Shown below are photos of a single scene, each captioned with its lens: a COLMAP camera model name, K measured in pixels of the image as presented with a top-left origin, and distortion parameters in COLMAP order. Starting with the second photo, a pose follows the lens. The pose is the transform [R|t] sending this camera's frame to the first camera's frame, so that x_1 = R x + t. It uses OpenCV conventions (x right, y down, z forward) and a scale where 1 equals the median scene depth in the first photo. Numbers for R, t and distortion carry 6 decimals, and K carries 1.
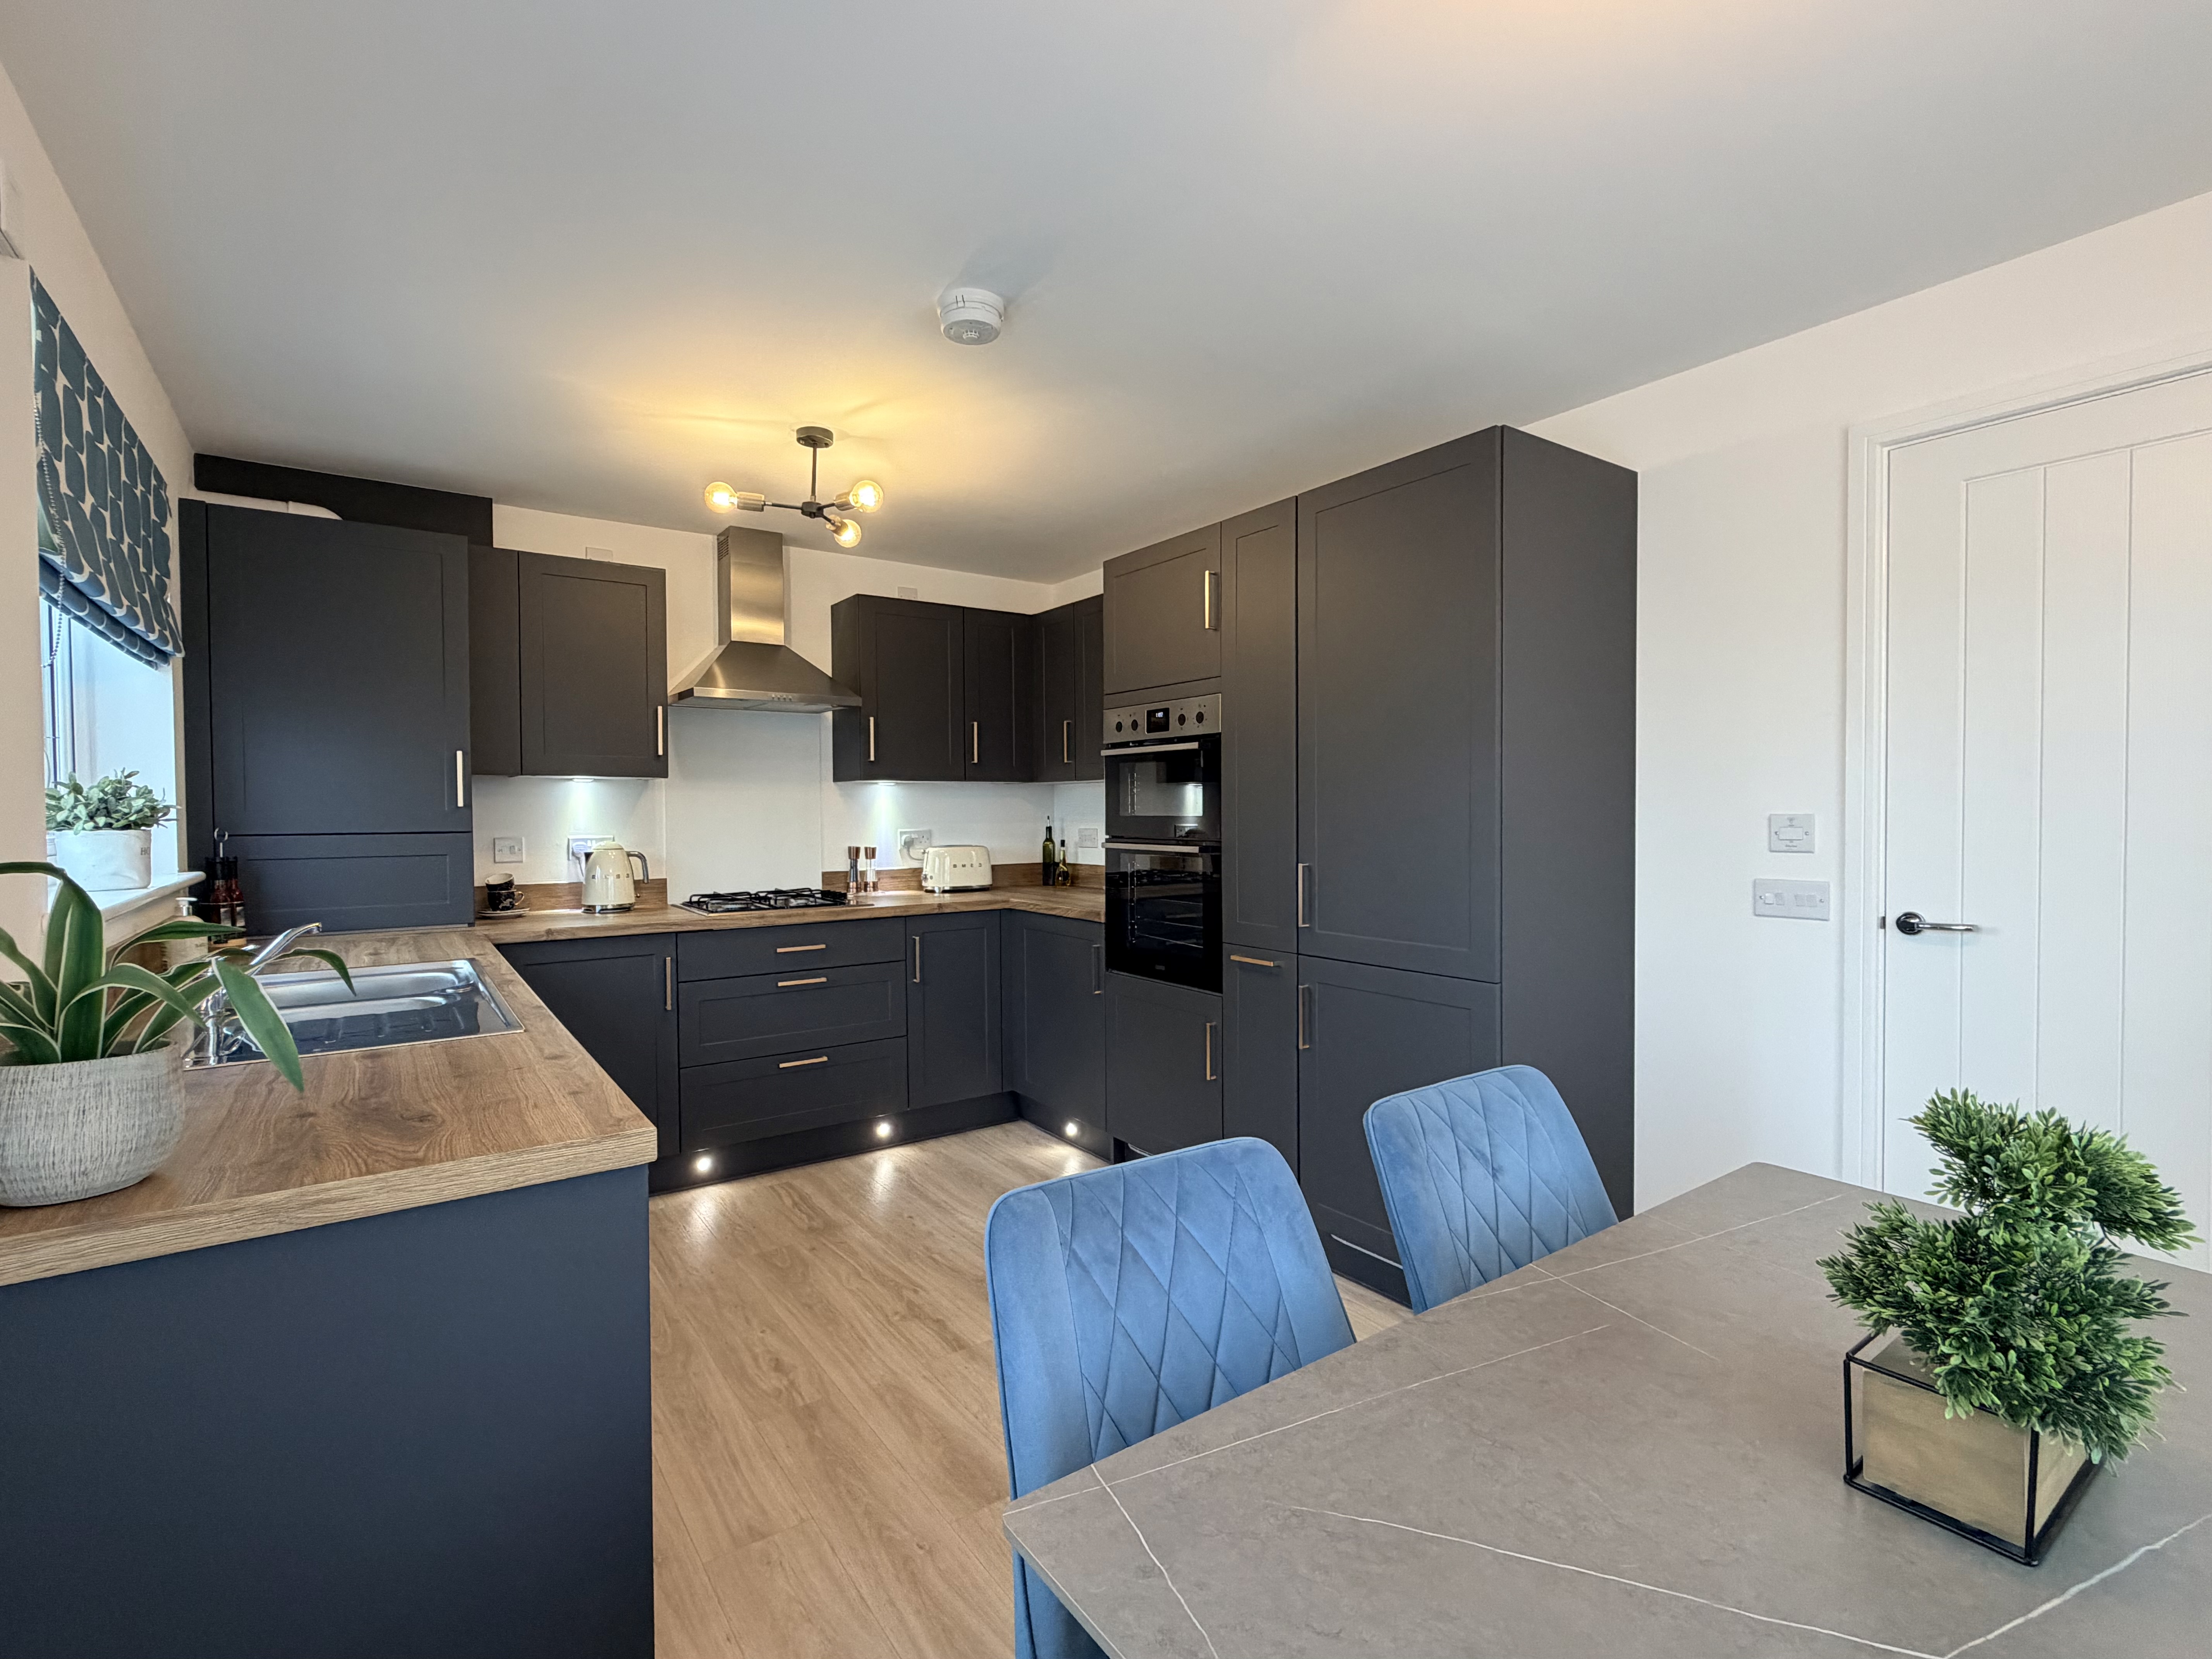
lens RADIAL K [[1024.6, 0, 1106.0], [0, 1024.6, 829.5], [0, 0, 1]] dist [-0.001265, -0.001377]
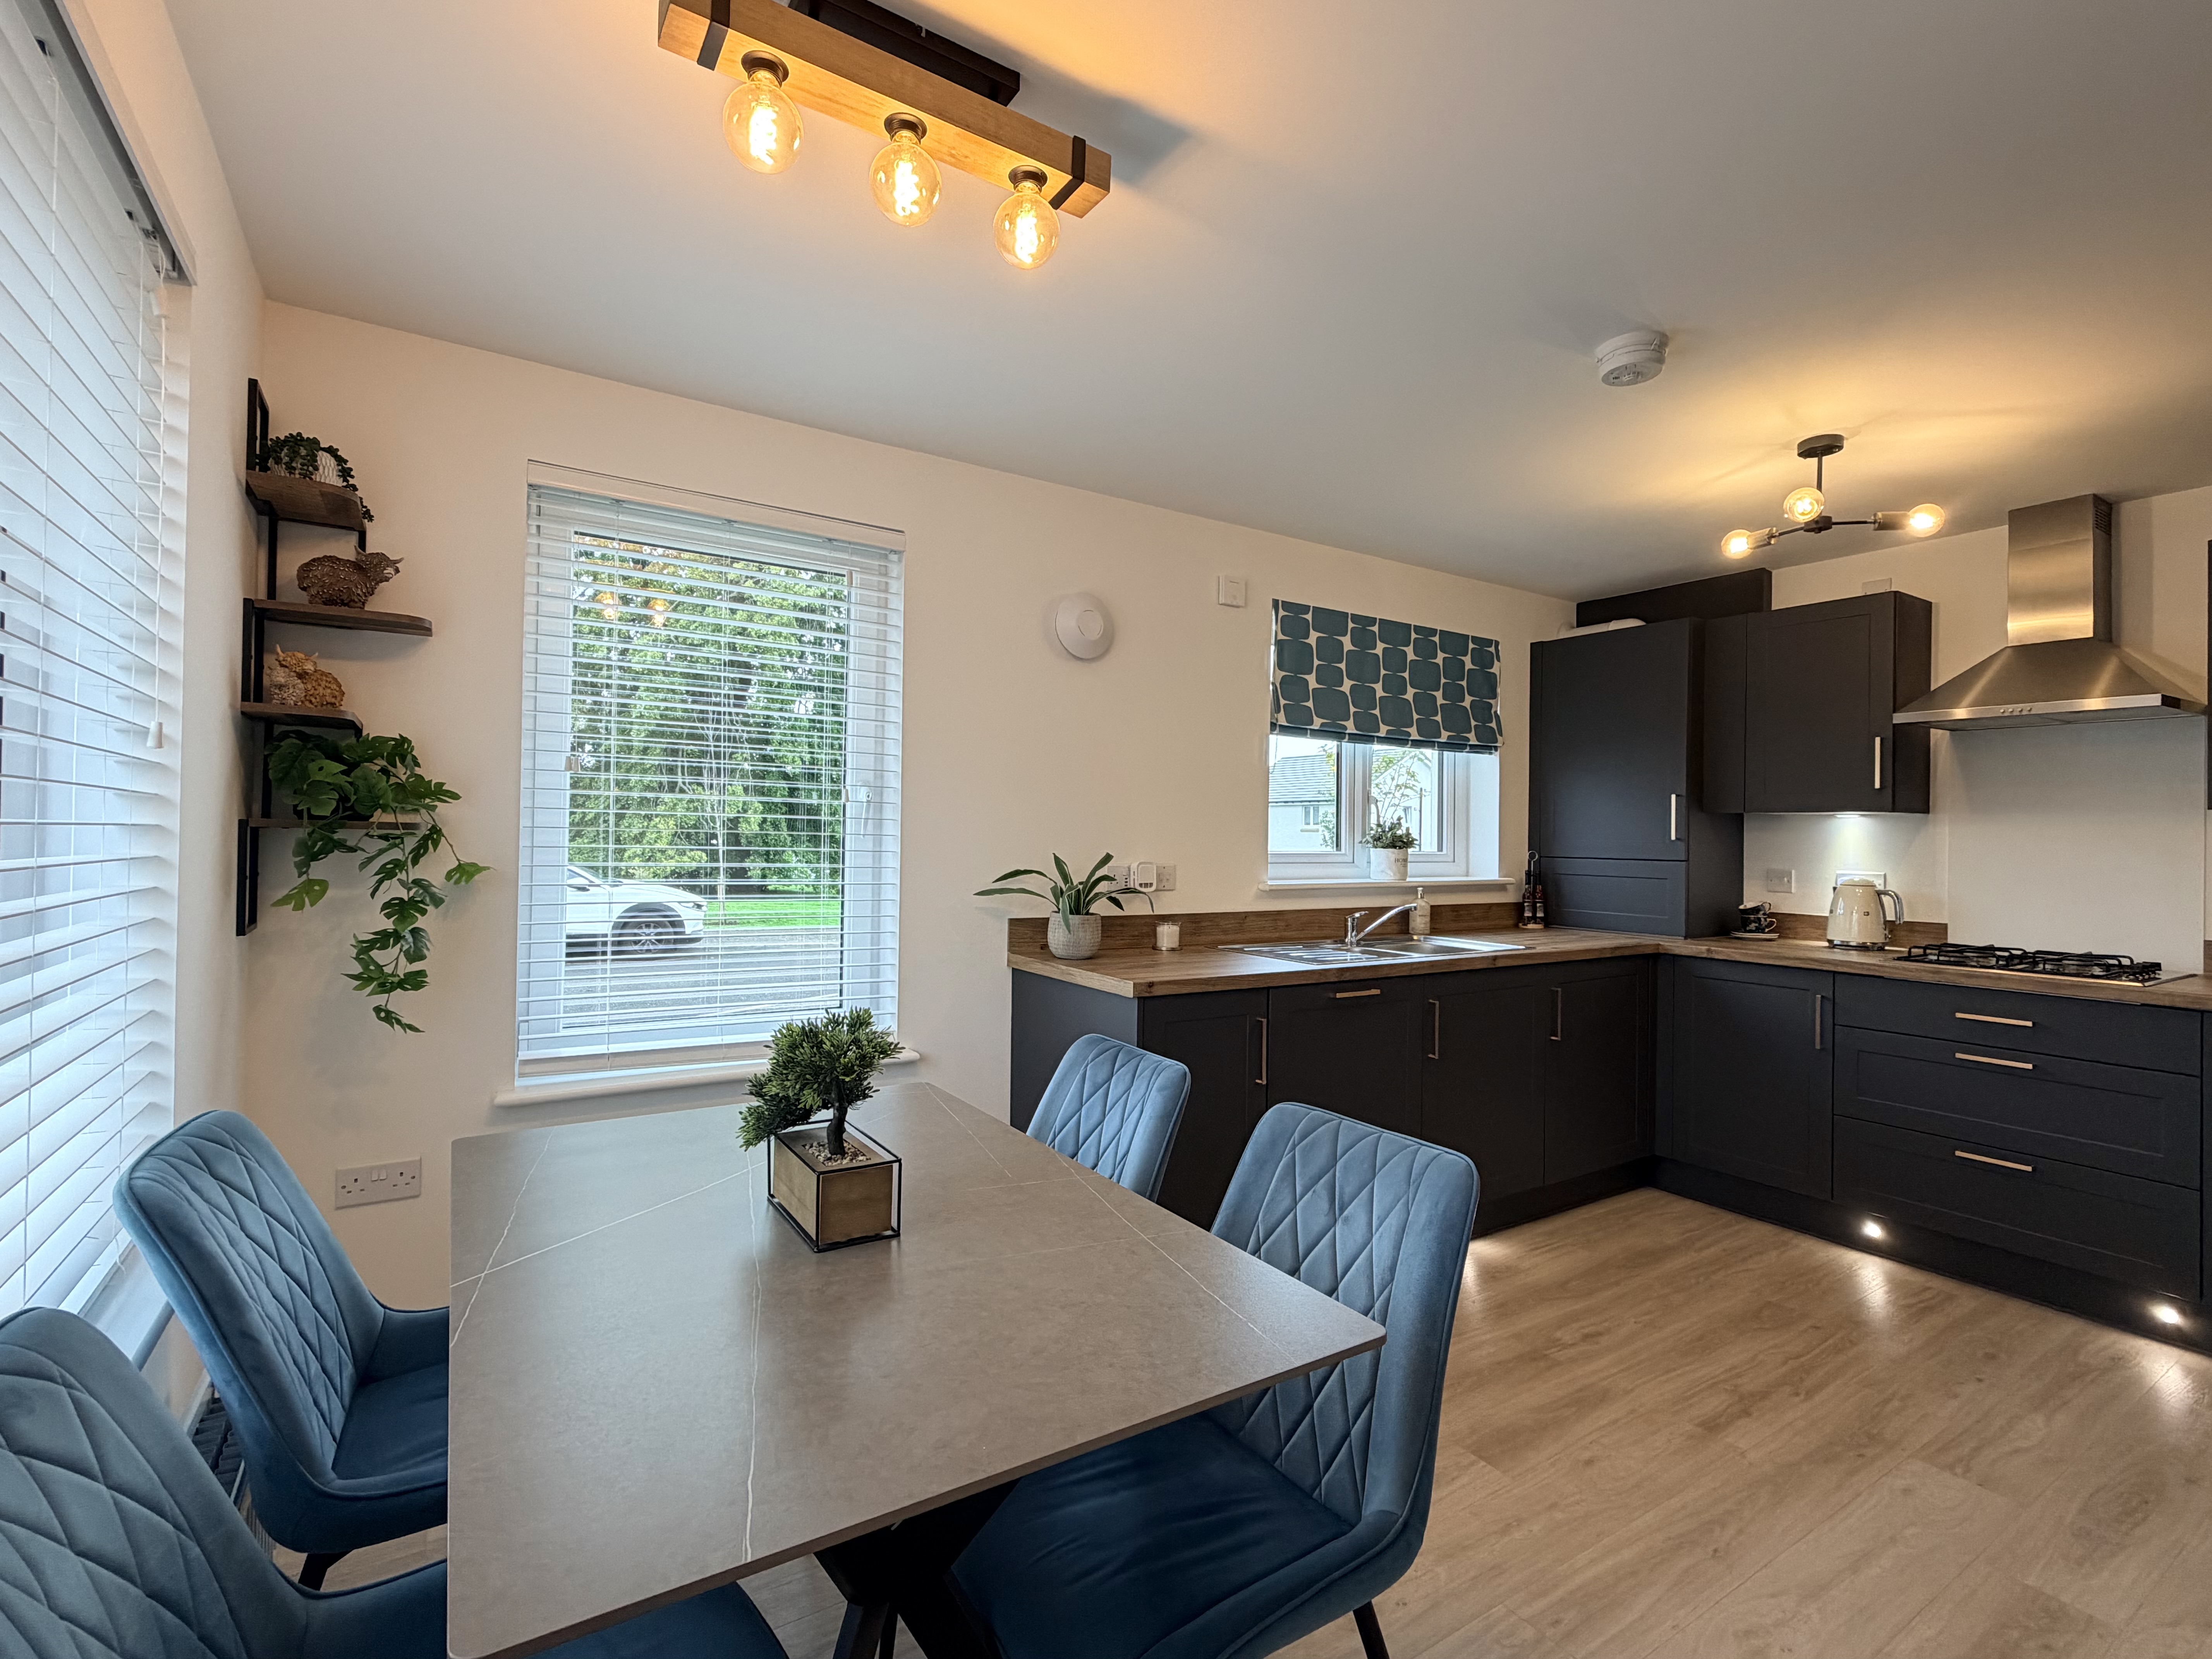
lens RADIAL K [[1024.6, 0, 1106.0], [0, 1024.6, 829.5], [0, 0, 1]] dist [-0.001265, -0.001377]
pose [[-0.056603, 0.000031, -0.998397, 0.559164], [-0.039767, 0.999206, 0.002285, -0.008511], [0.997604, 0.039832, -0.056557, 0.342421]]
